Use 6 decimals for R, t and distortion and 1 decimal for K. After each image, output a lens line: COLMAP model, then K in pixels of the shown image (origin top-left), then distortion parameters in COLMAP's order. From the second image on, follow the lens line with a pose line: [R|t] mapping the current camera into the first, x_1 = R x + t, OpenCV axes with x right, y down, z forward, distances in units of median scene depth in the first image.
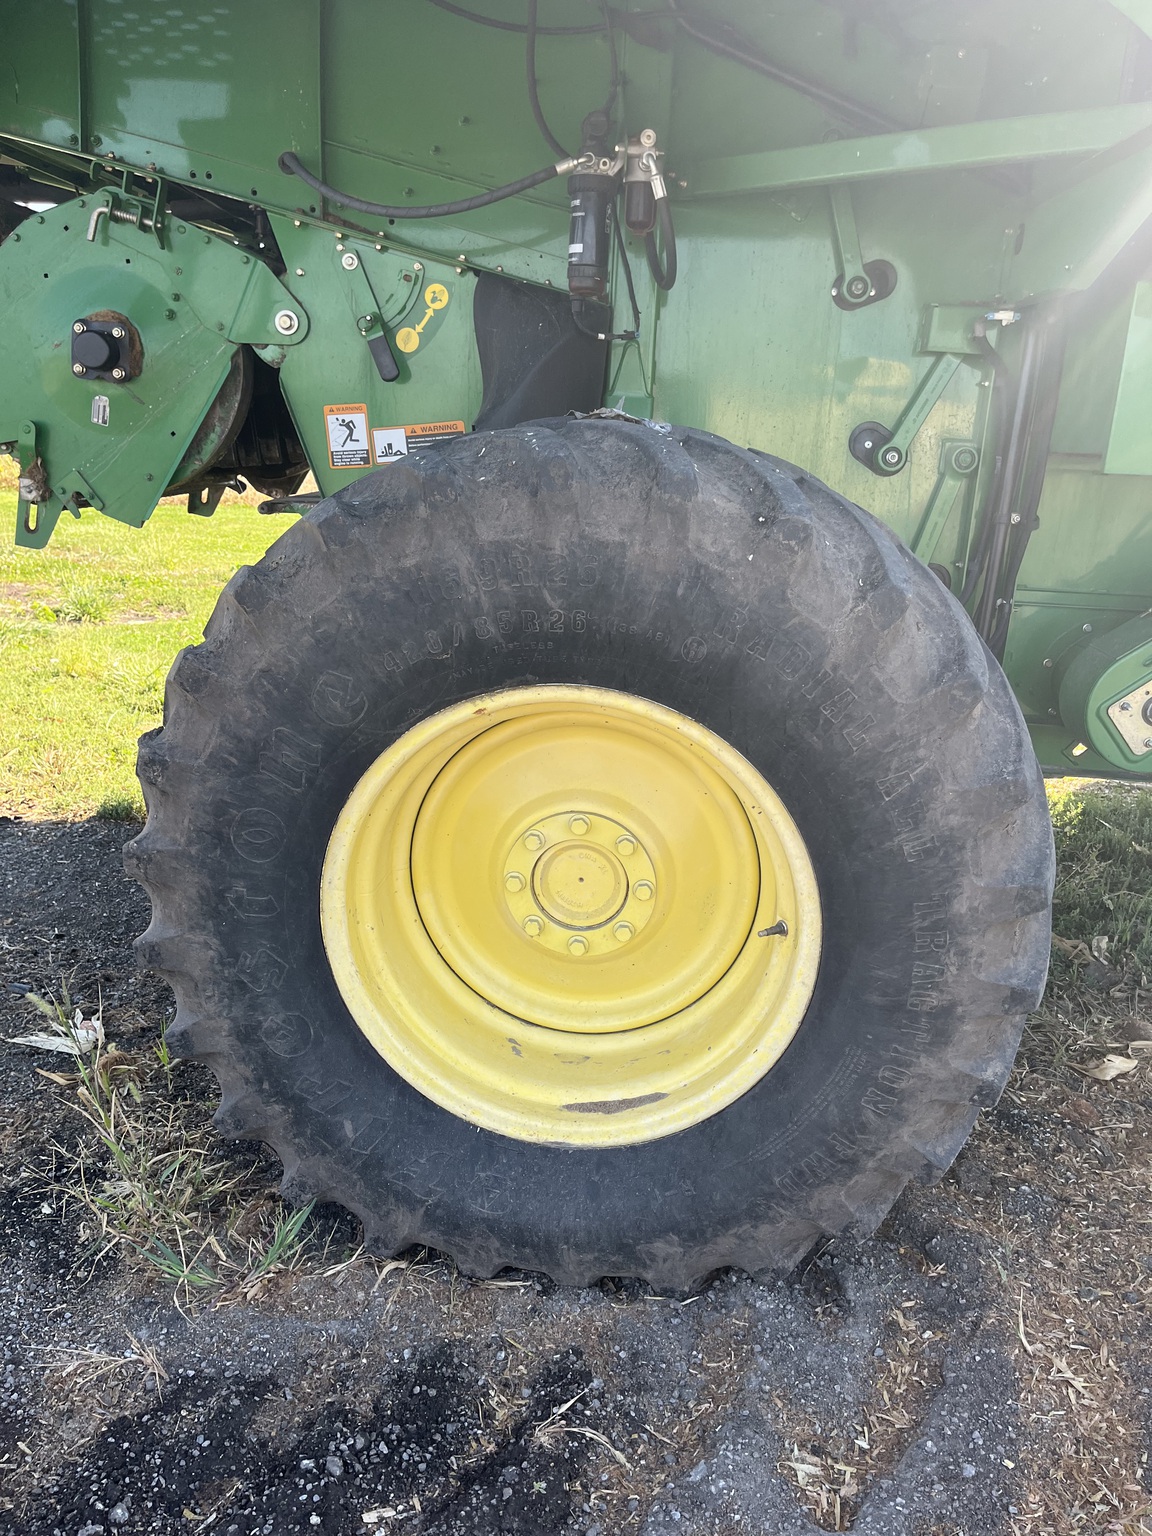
lens RADIAL K [[1145.1, 0, 568.4], [0, 1145.1, 775.0], [0, 0, 1]] dist [0.031985, -0.041483]
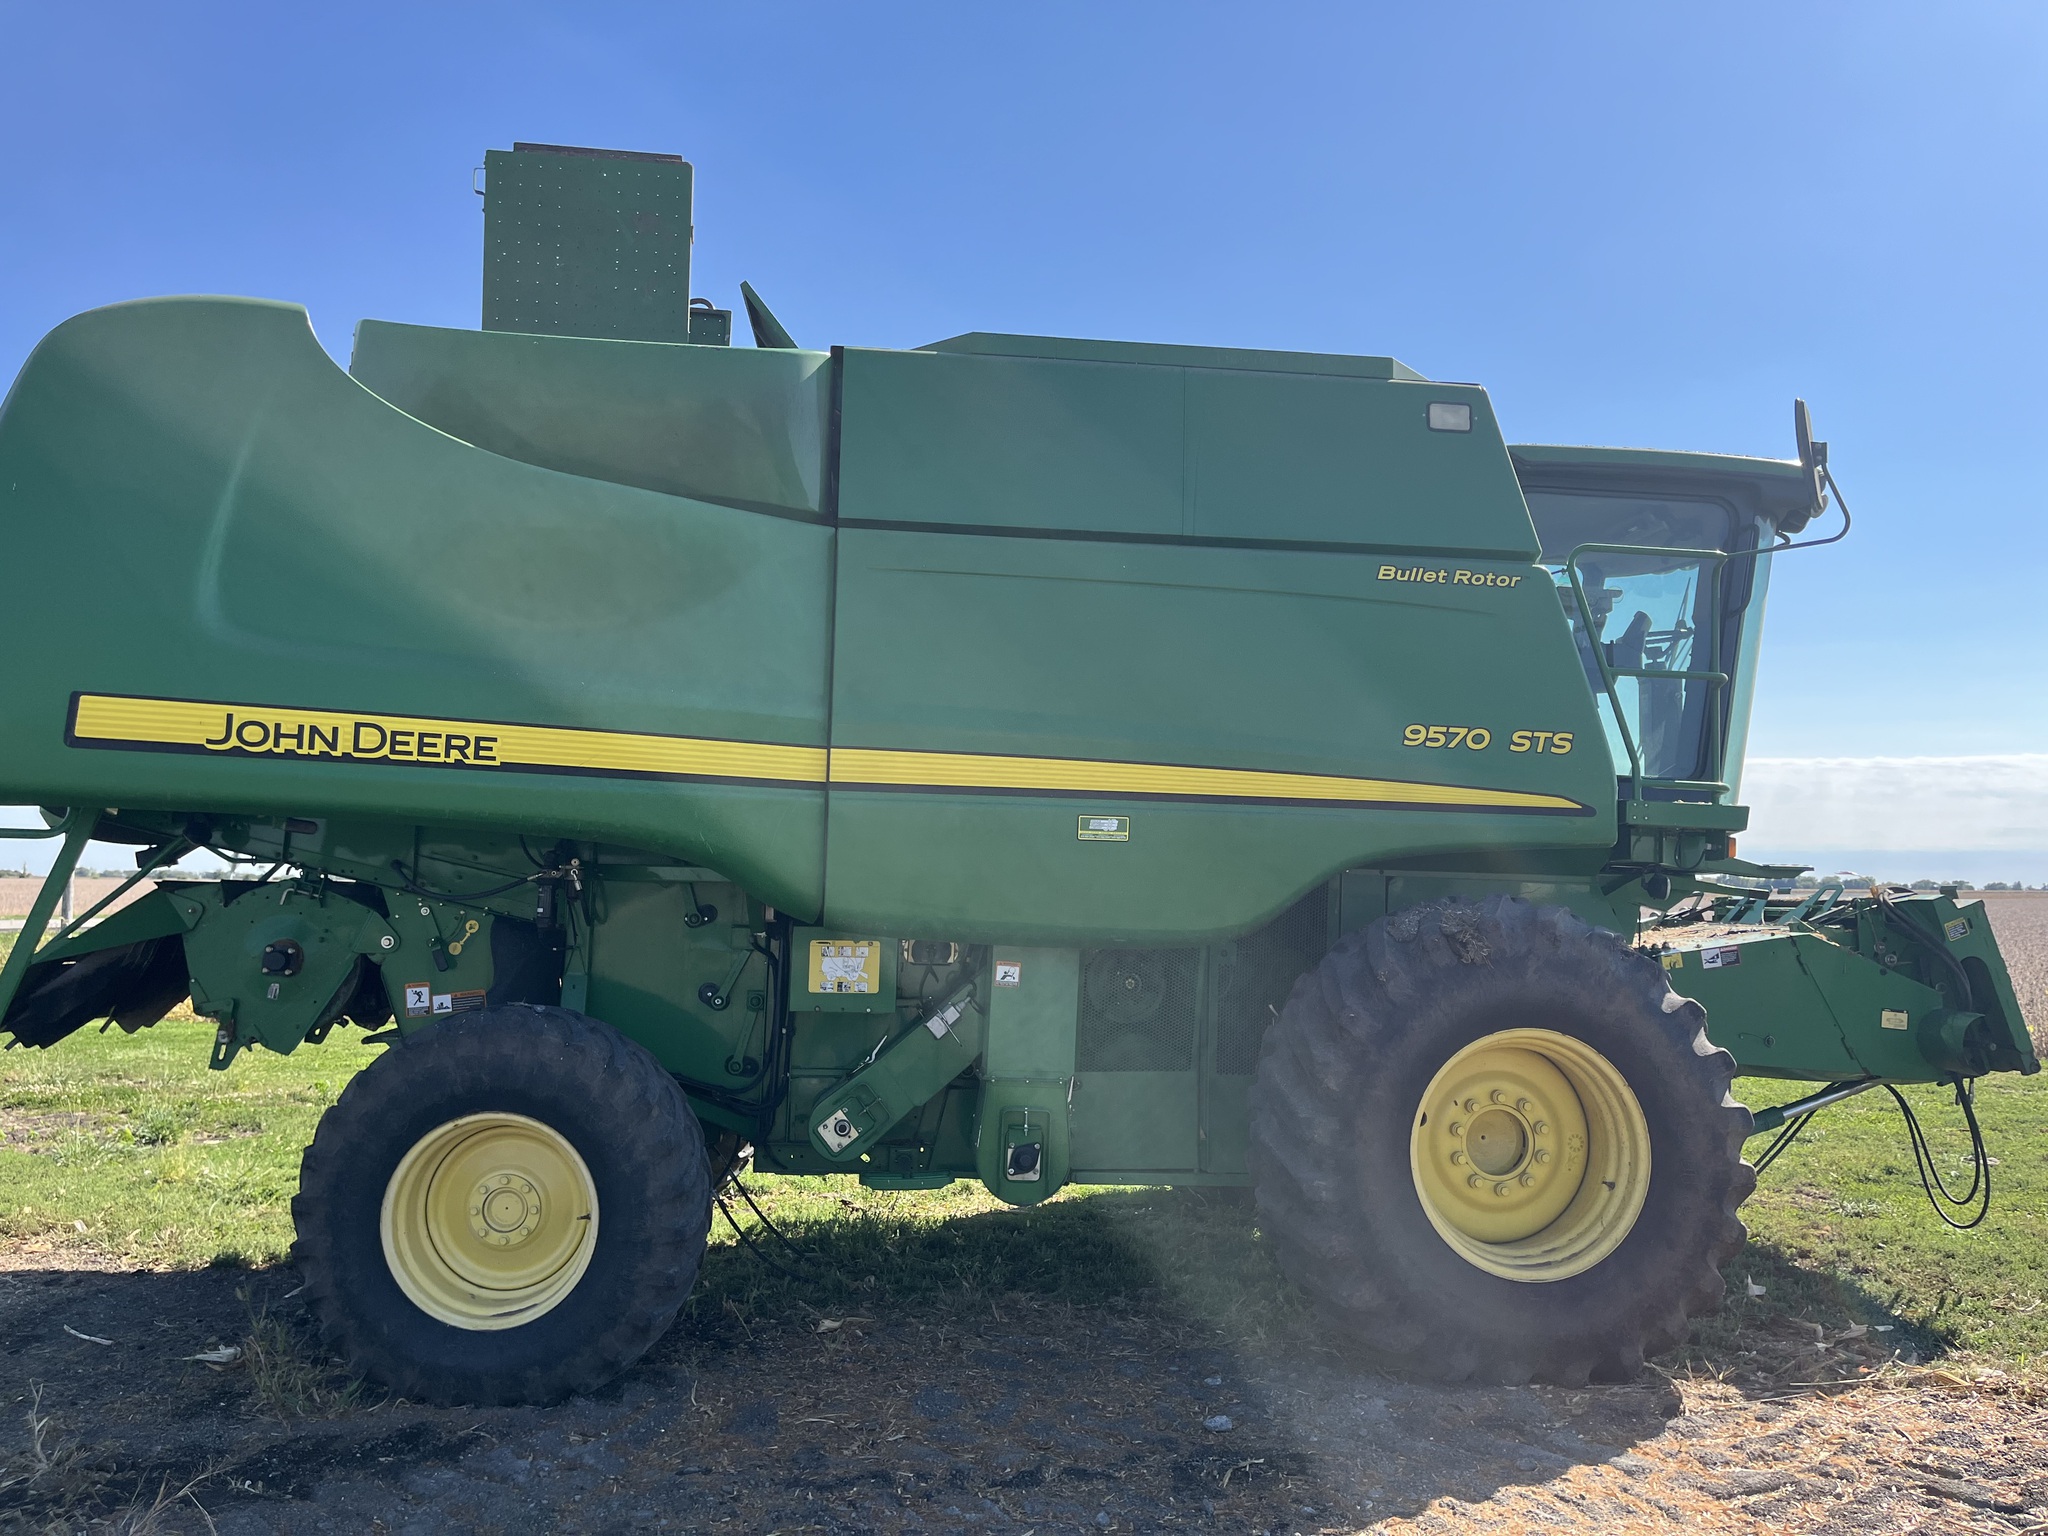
lens RADIAL K [[1526.8, 0, 1014.2], [0, 1526.8, 753.5], [0, 0, 1]] dist [0.031985, -0.041483]
pose [[0.986778, -0.007920, 0.161882, 0.532660], [0.067842, 0.927278, -0.368176, 0.458366], [-0.147194, 0.374290, 0.915555, -2.293594]]
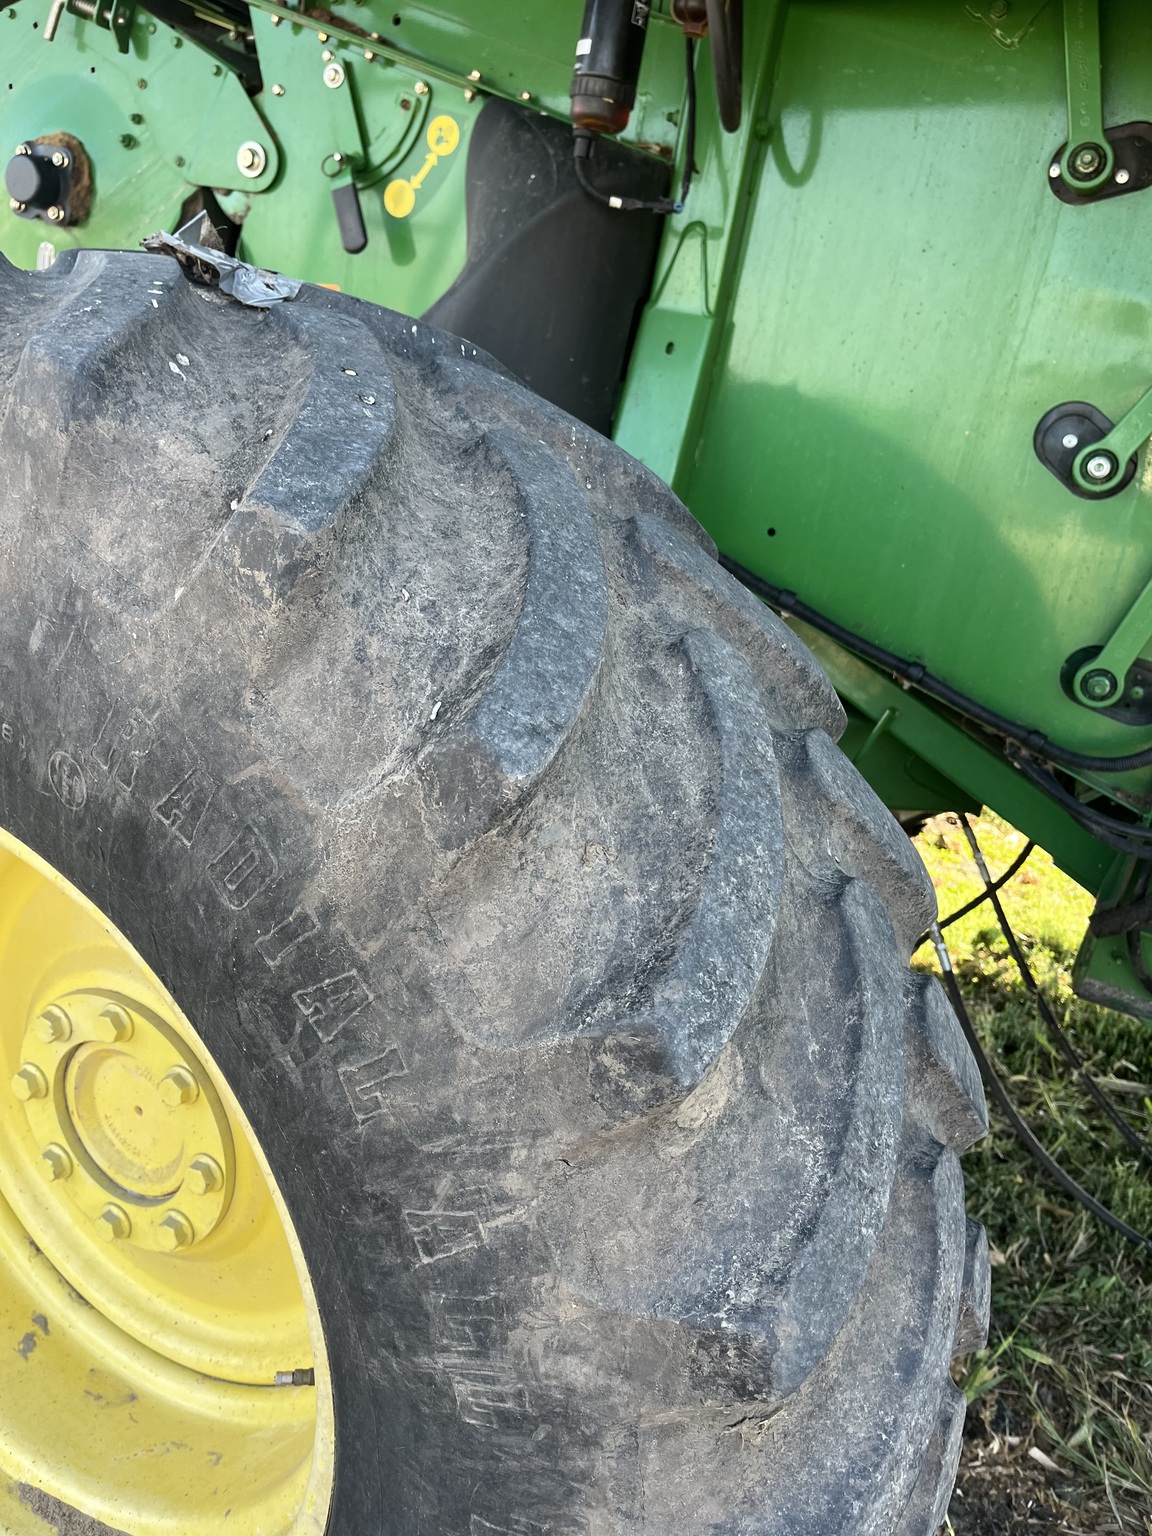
lens RADIAL K [[1145.1, 0, 579.2], [0, 1145.1, 760.6], [0, 0, 1]] dist [0.031985, -0.041483]
pose [[0.932018, 0.220139, -0.287890, 0.352827], [-0.216135, 0.975277, 0.046040, -0.153327], [0.290908, 0.019312, 0.956556, 0.557300]]
